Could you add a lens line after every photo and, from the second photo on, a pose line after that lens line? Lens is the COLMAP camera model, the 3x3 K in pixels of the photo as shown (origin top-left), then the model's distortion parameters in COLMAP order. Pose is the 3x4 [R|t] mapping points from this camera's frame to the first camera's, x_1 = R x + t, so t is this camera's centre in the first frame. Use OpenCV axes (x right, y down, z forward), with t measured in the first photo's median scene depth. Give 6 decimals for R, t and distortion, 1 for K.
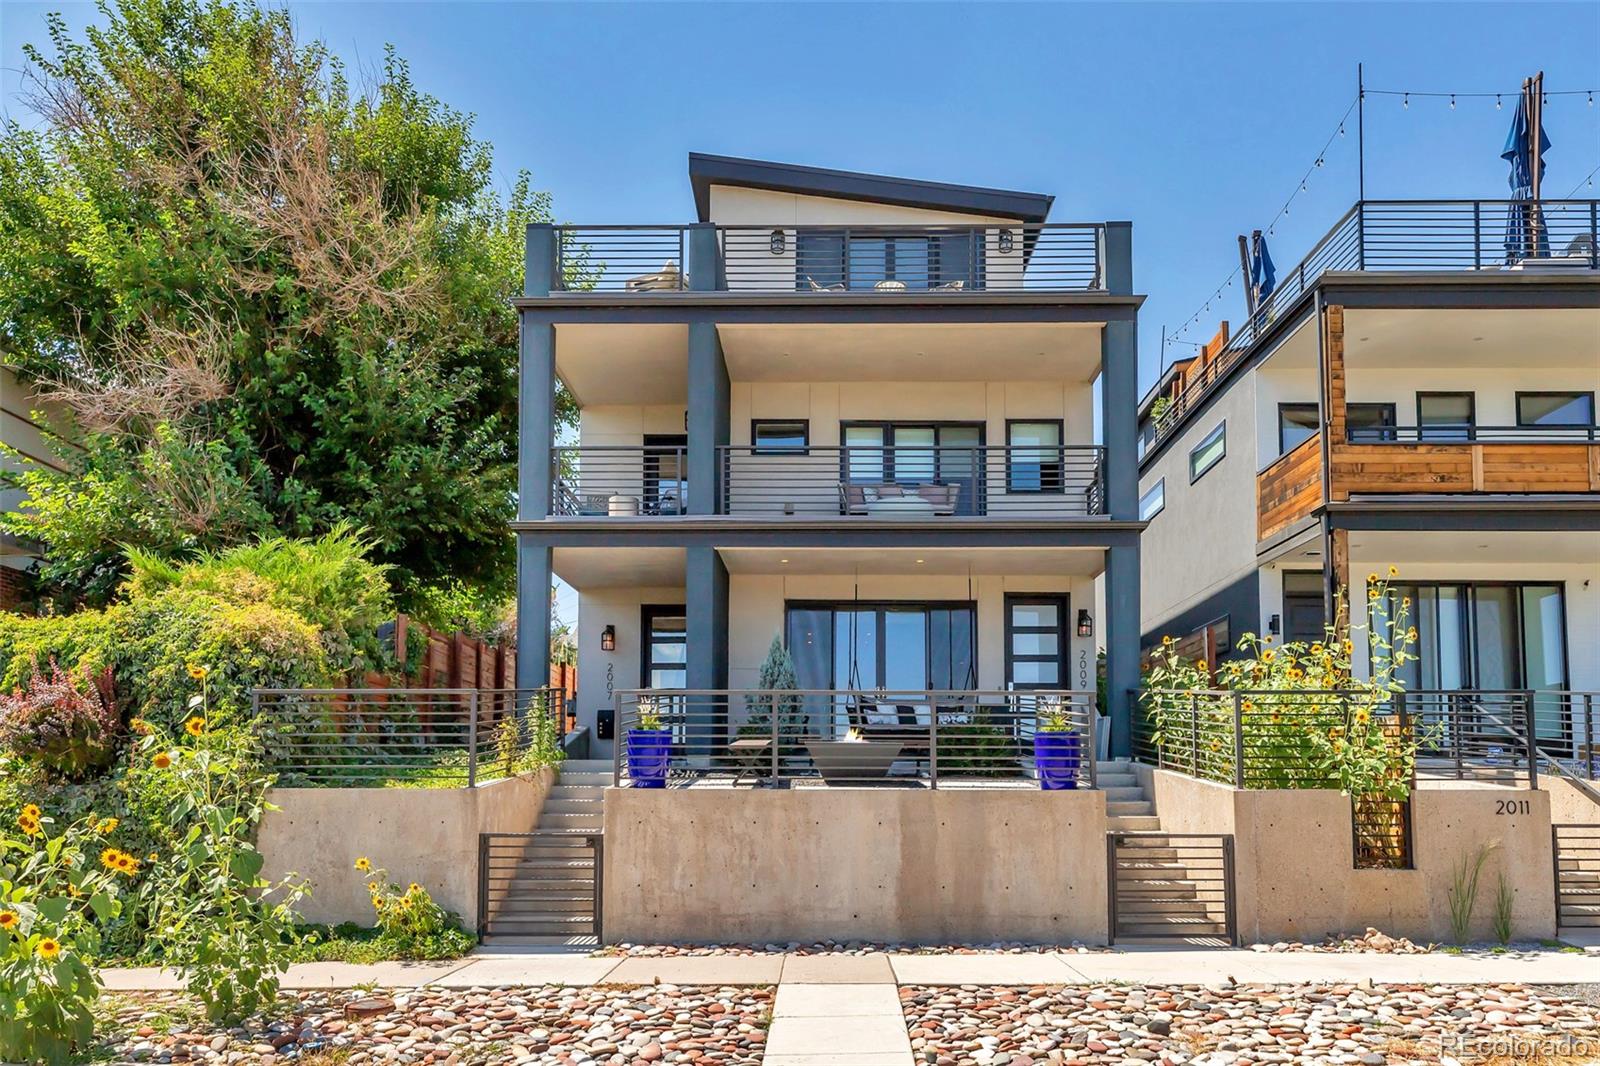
lens RADIAL K [[1578.5, 0, 800.0], [0, 1578.5, 533.0], [0, 0, 1]] dist [0.013115, 0.005478]
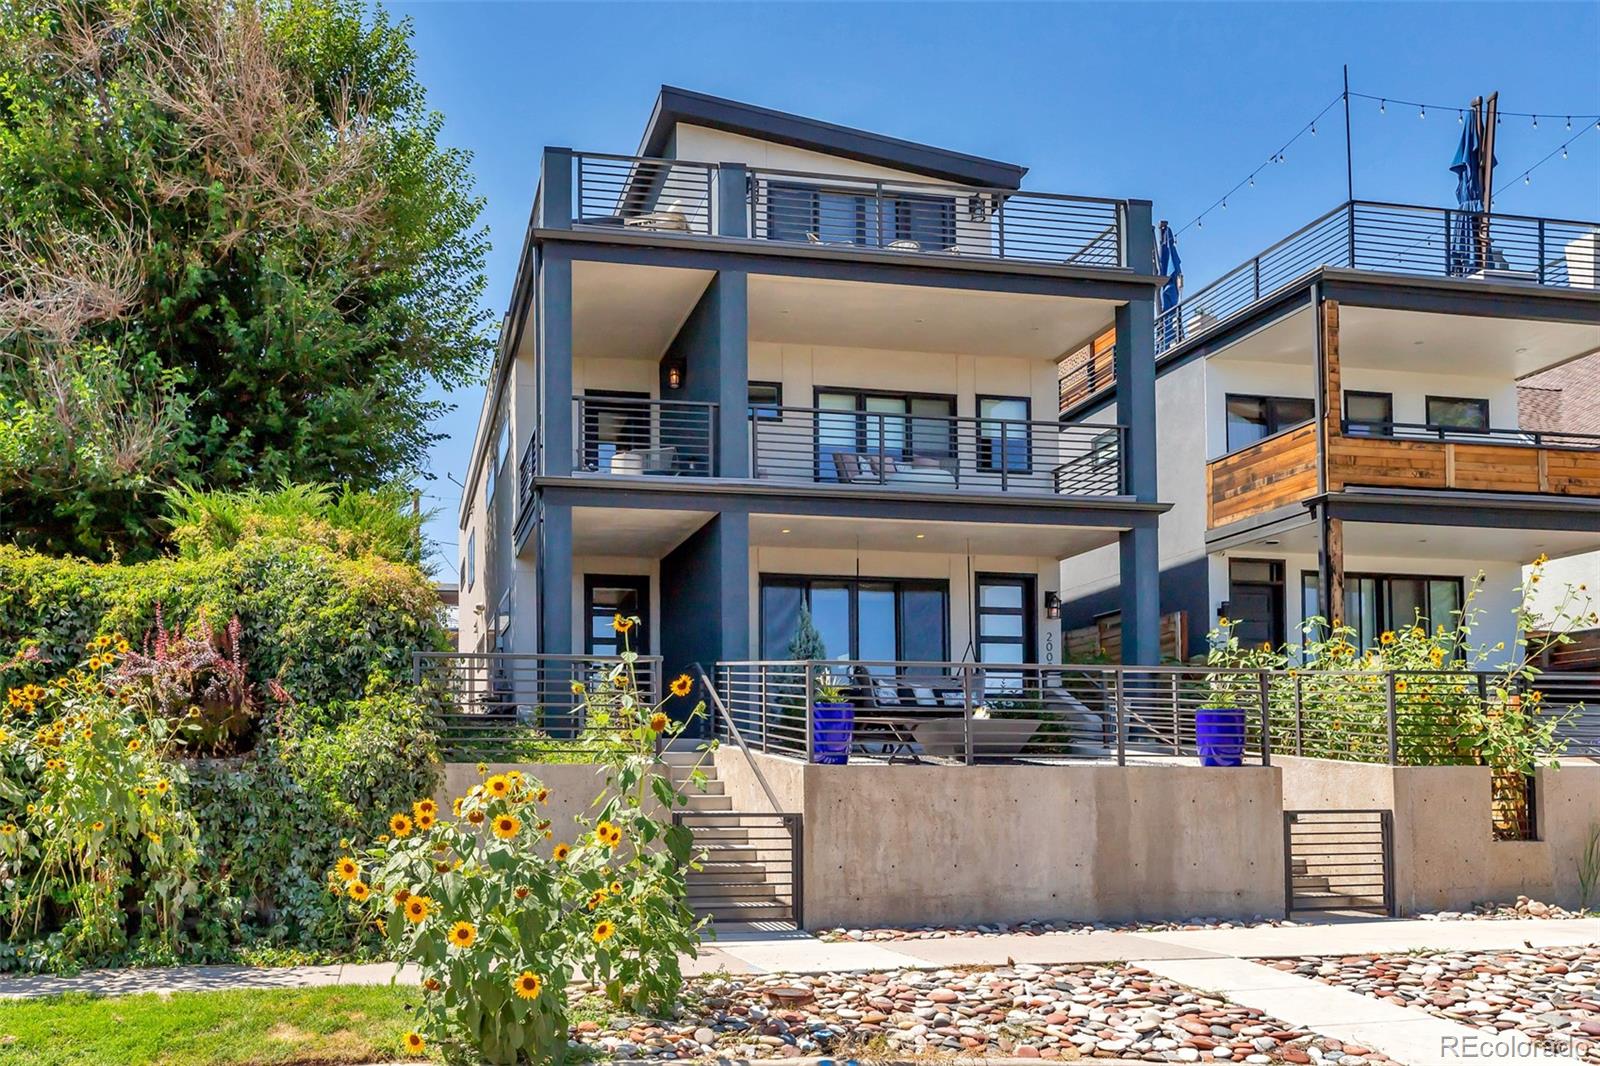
lens RADIAL K [[1645.7, 0, 800.4], [0, 1645.7, 583.4], [0, 0, 1]] dist [-0.005270, 0.001523]
pose [[0.969567, 0.027853, 0.243236, -0.245879], [-0.037739, 0.998636, 0.036077, 0.013440], [-0.241899, -0.044159, 0.969296, 0.043042]]
